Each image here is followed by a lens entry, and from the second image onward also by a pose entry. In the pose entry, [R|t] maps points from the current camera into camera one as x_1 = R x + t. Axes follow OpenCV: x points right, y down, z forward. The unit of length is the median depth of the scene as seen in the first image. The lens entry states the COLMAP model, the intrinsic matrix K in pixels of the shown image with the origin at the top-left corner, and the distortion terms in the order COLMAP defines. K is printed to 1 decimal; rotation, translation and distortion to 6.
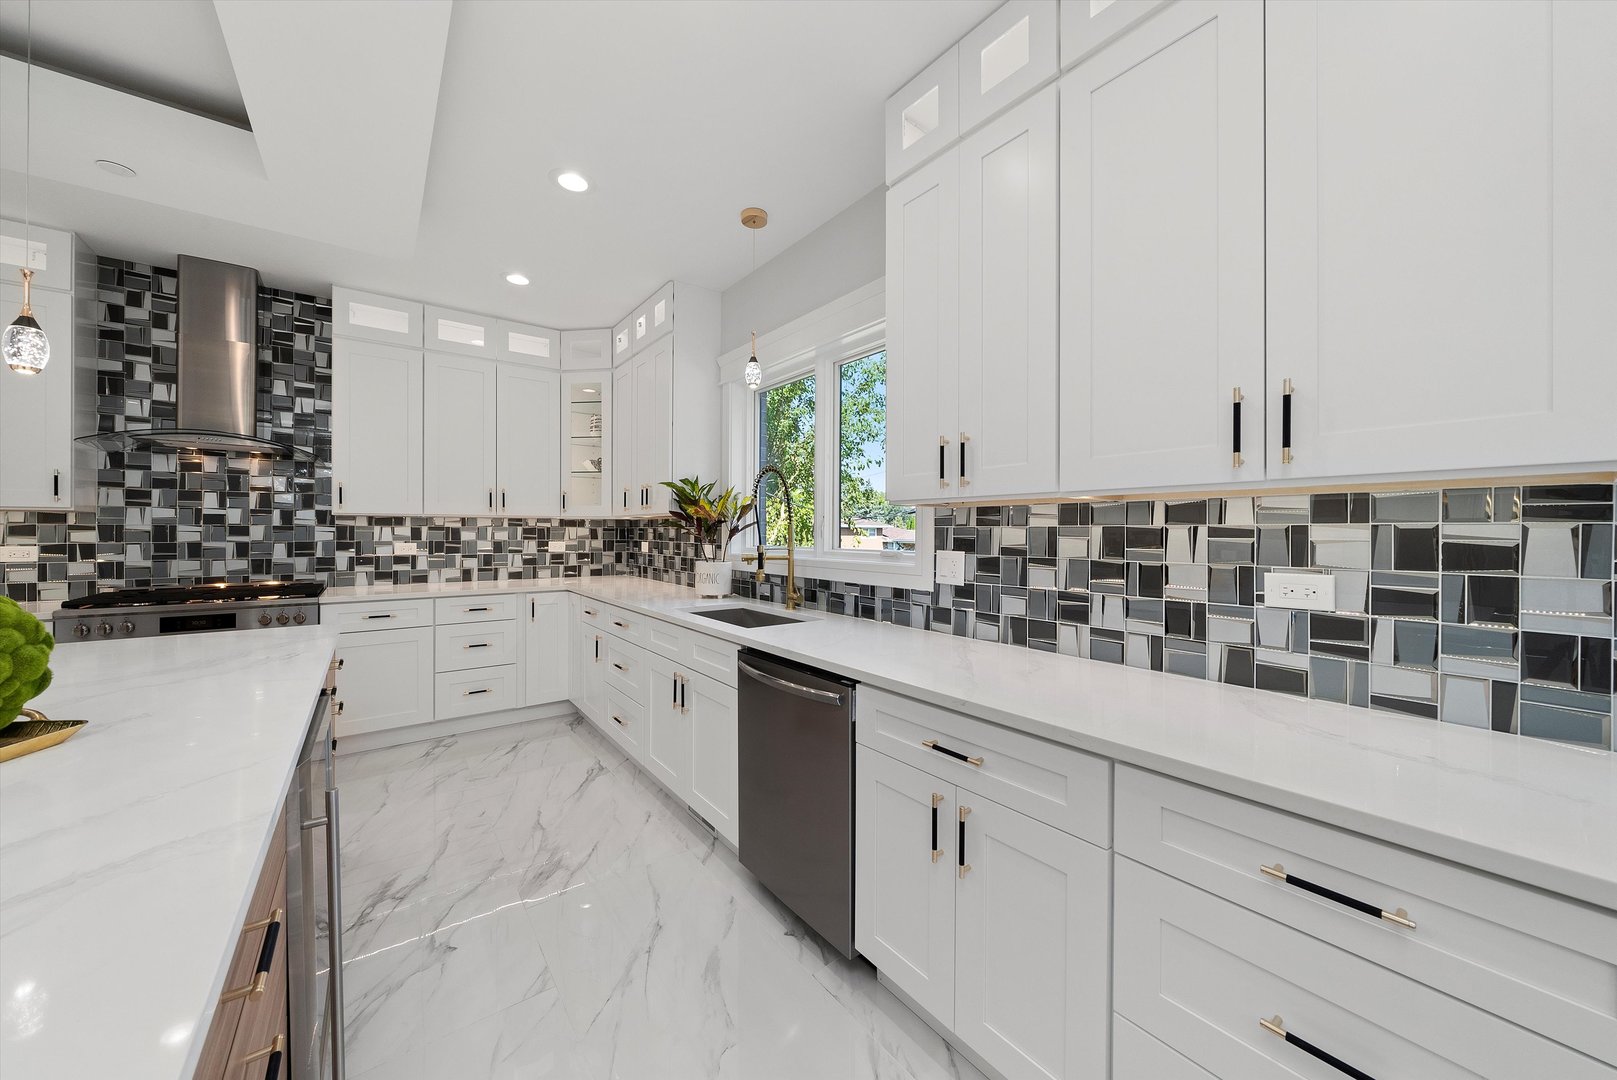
lens RADIAL K [[569.1, 0, 803.4], [0, 569.1, 531.7], [0, 0, 1]] dist [-0.007688, 0.000275]
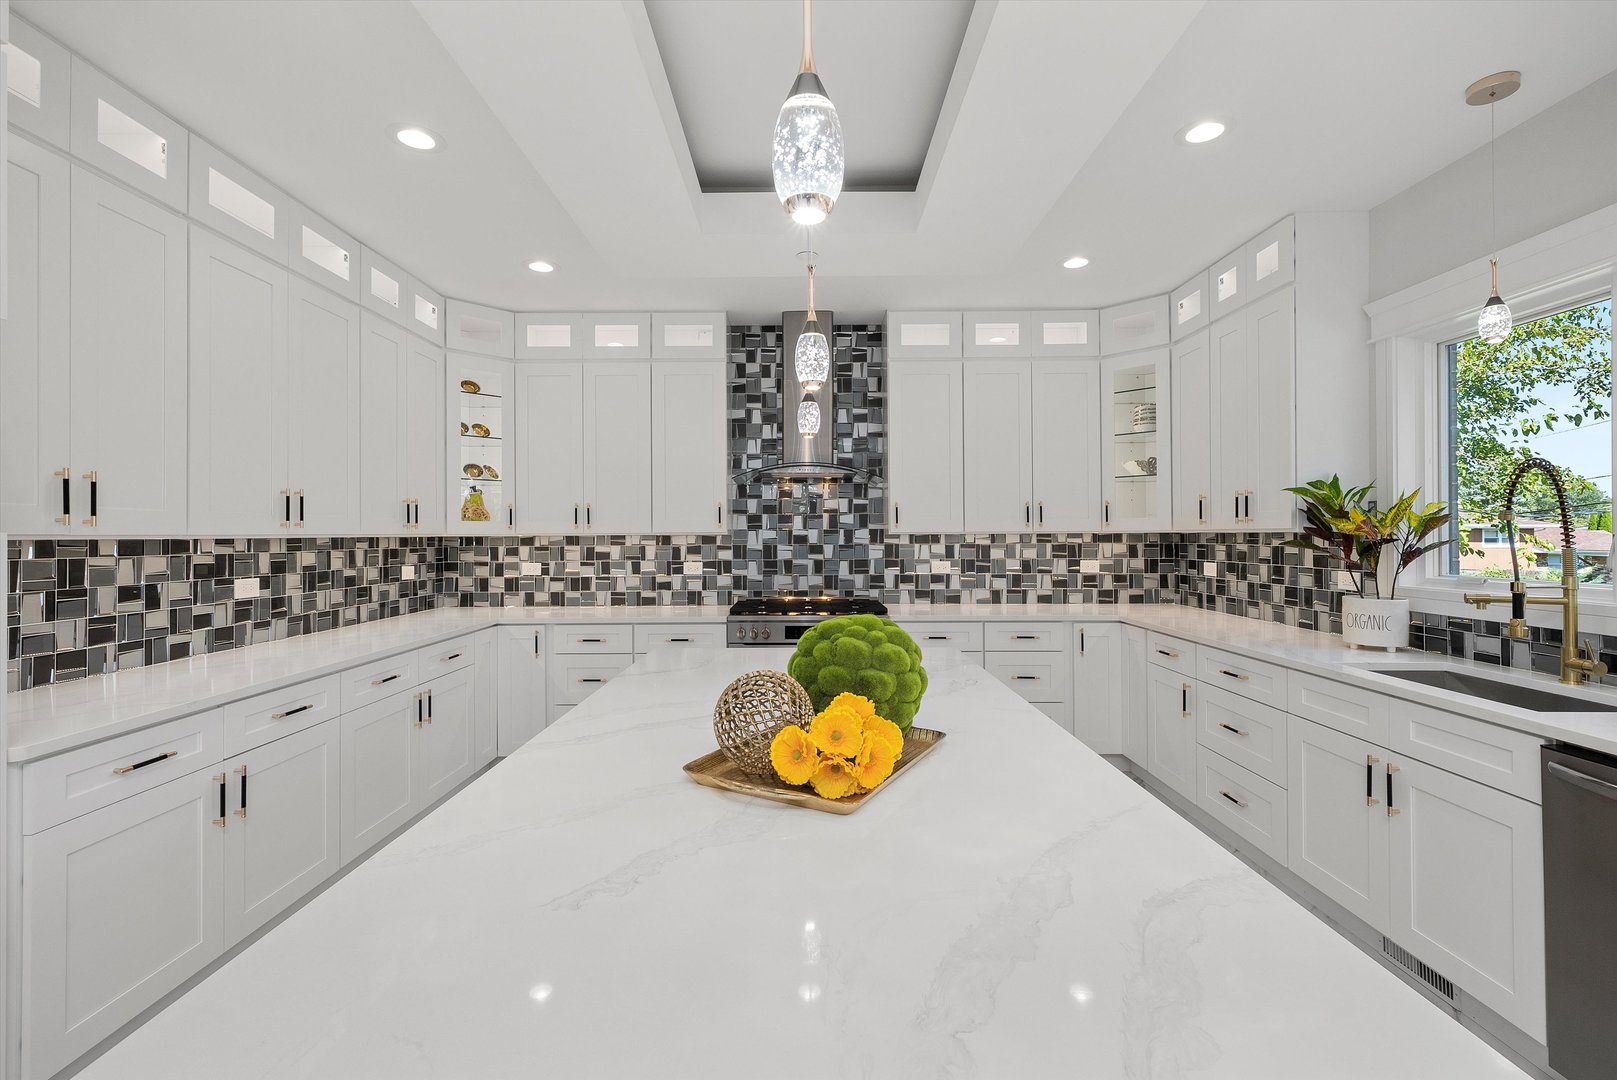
lens RADIAL K [[706.0, 0, 798.2], [0, 706.0, 529.9], [0, 0, 1]] dist [-0.002135, 0.000215]
pose [[0.790067, -0.011786, -0.612908, -0.178826], [0.005896, 0.999915, -0.011627, -0.023941], [0.612993, 0.005572, 0.790069, -0.113890]]
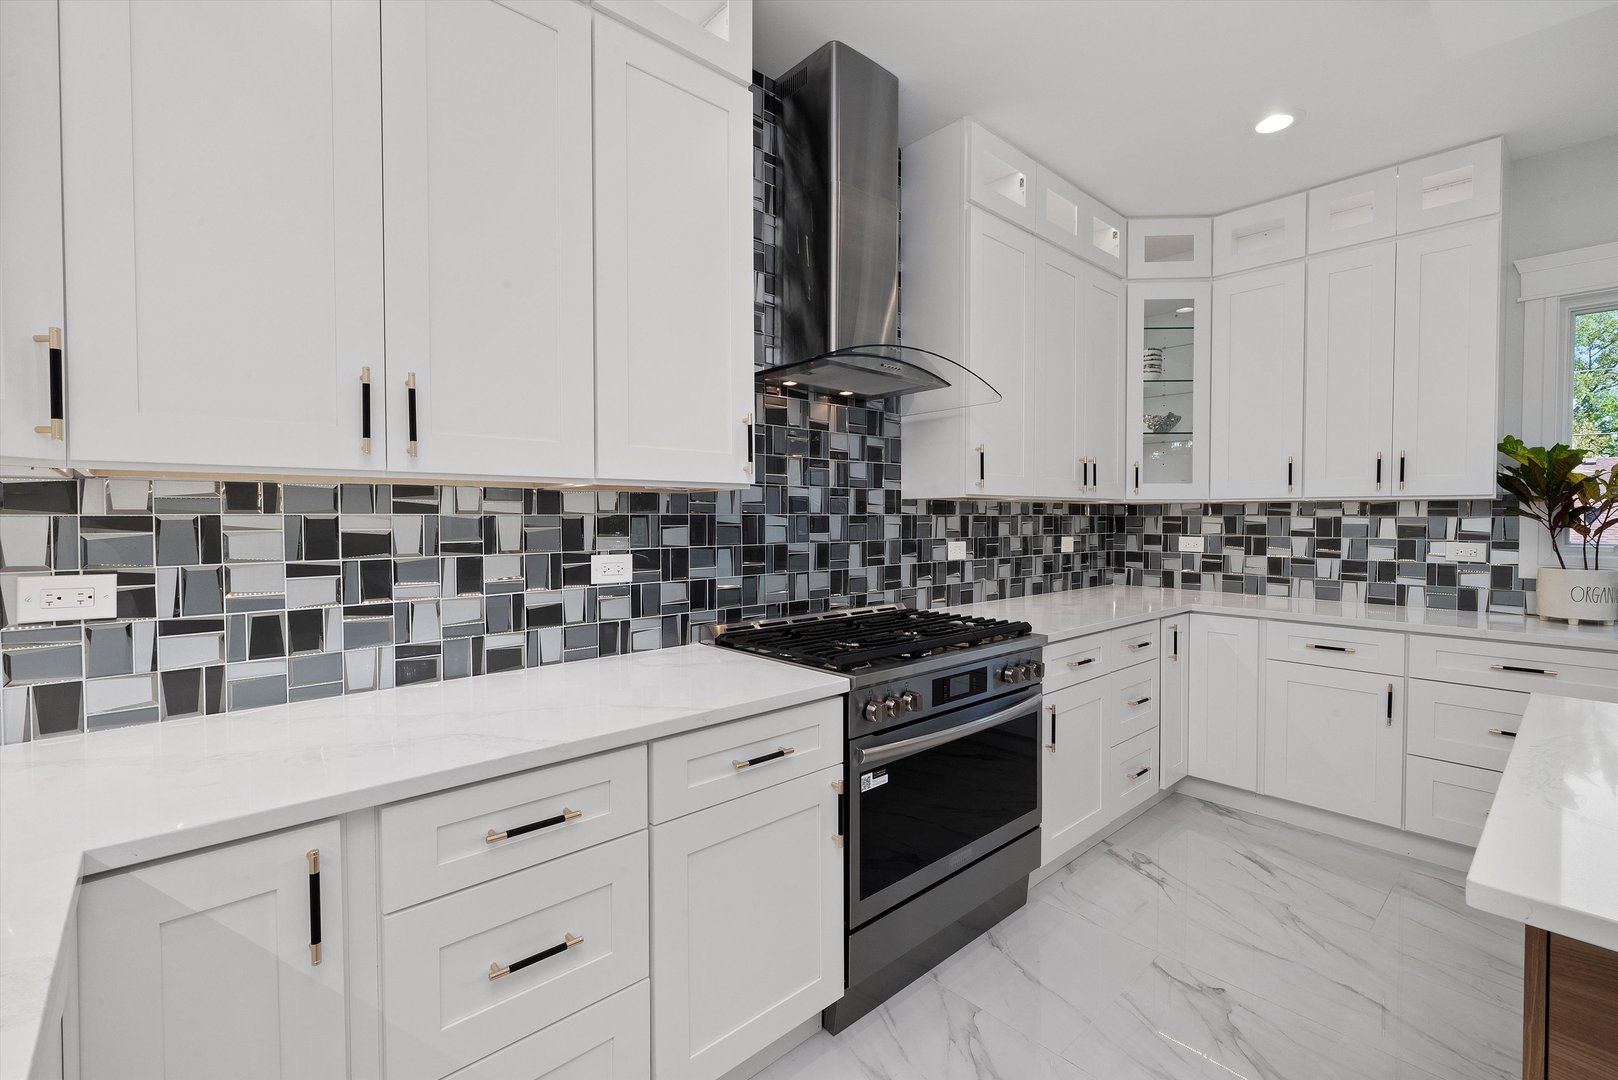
lens RADIAL K [[706.5, 0, 806.0], [0, 706.5, 533.0], [0, 0, 1]] dist [-0.002135, 0.000215]
pose [[0.996974, -0.004245, 0.077620, -1.070640], [0.002552, 0.999757, 0.021897, -0.008640], [-0.077694, -0.021633, 0.996742, 0.250998]]
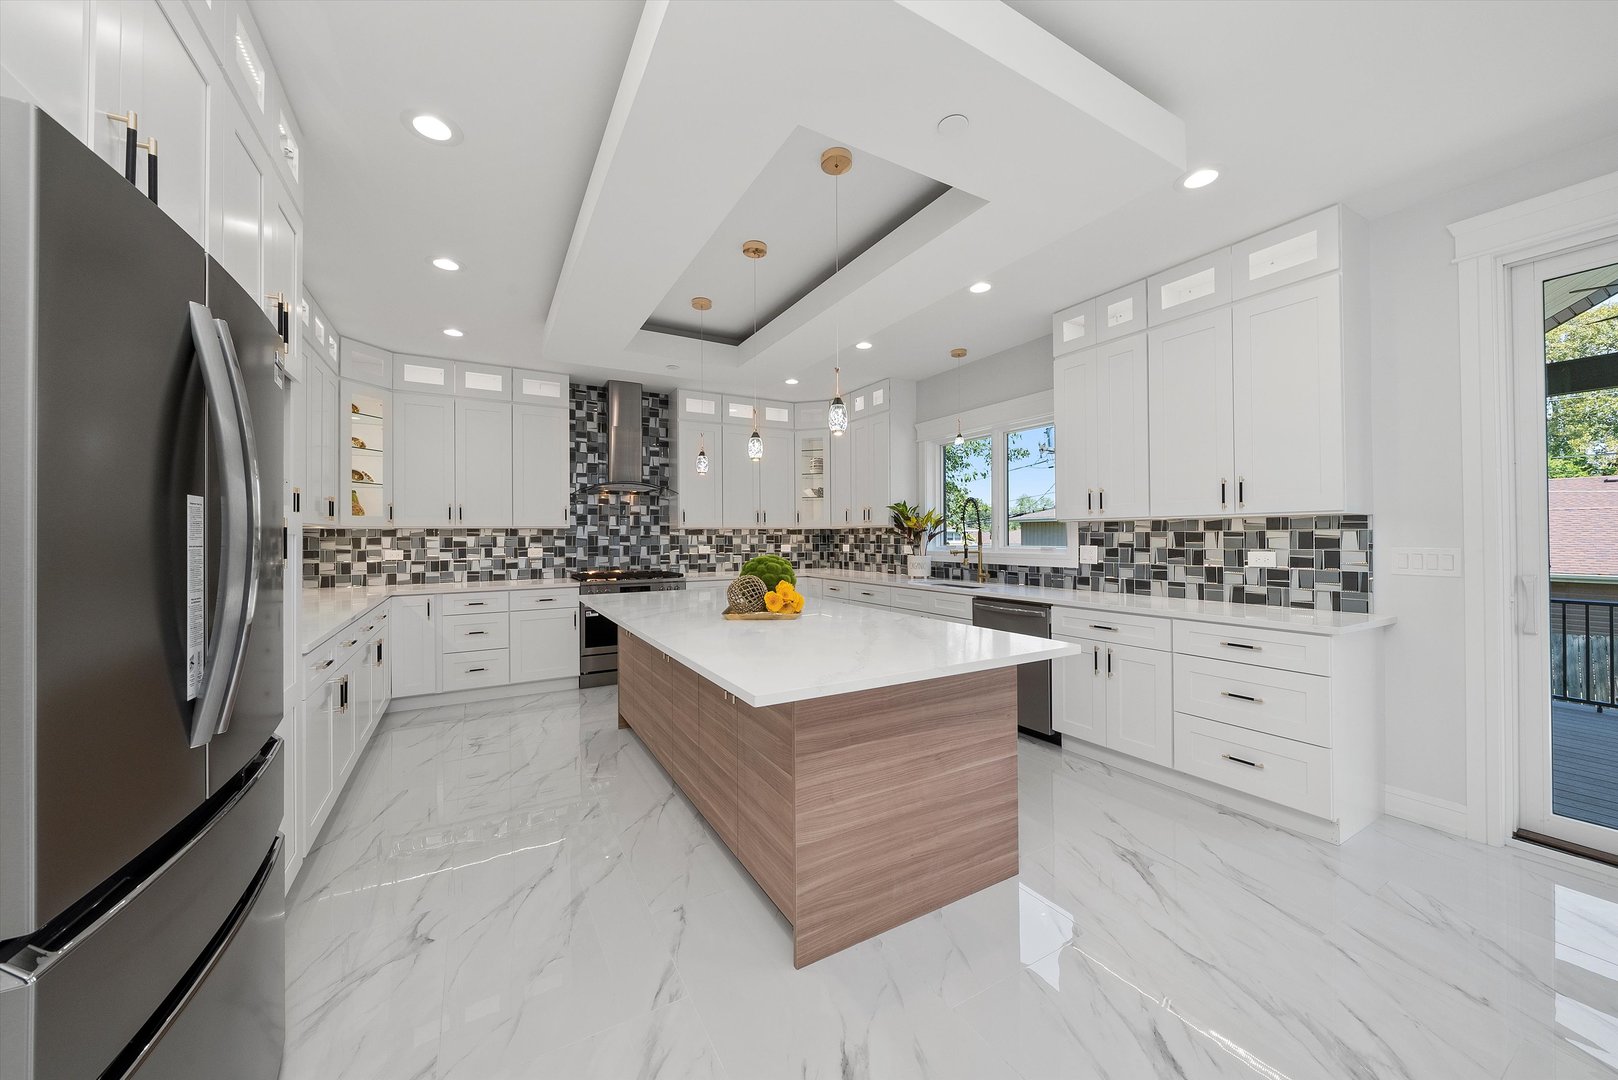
lens RADIAL K [[569.5, 0, 805.0], [0, 569.5, 531.7], [0, 0, 1]] dist [-0.007688, 0.000275]
pose [[0.991255, -0.010553, -0.131534, -0.254608], [0.009289, 0.999905, -0.010225, -0.000497], [0.131629, 0.008914, 0.991259, -0.588189]]
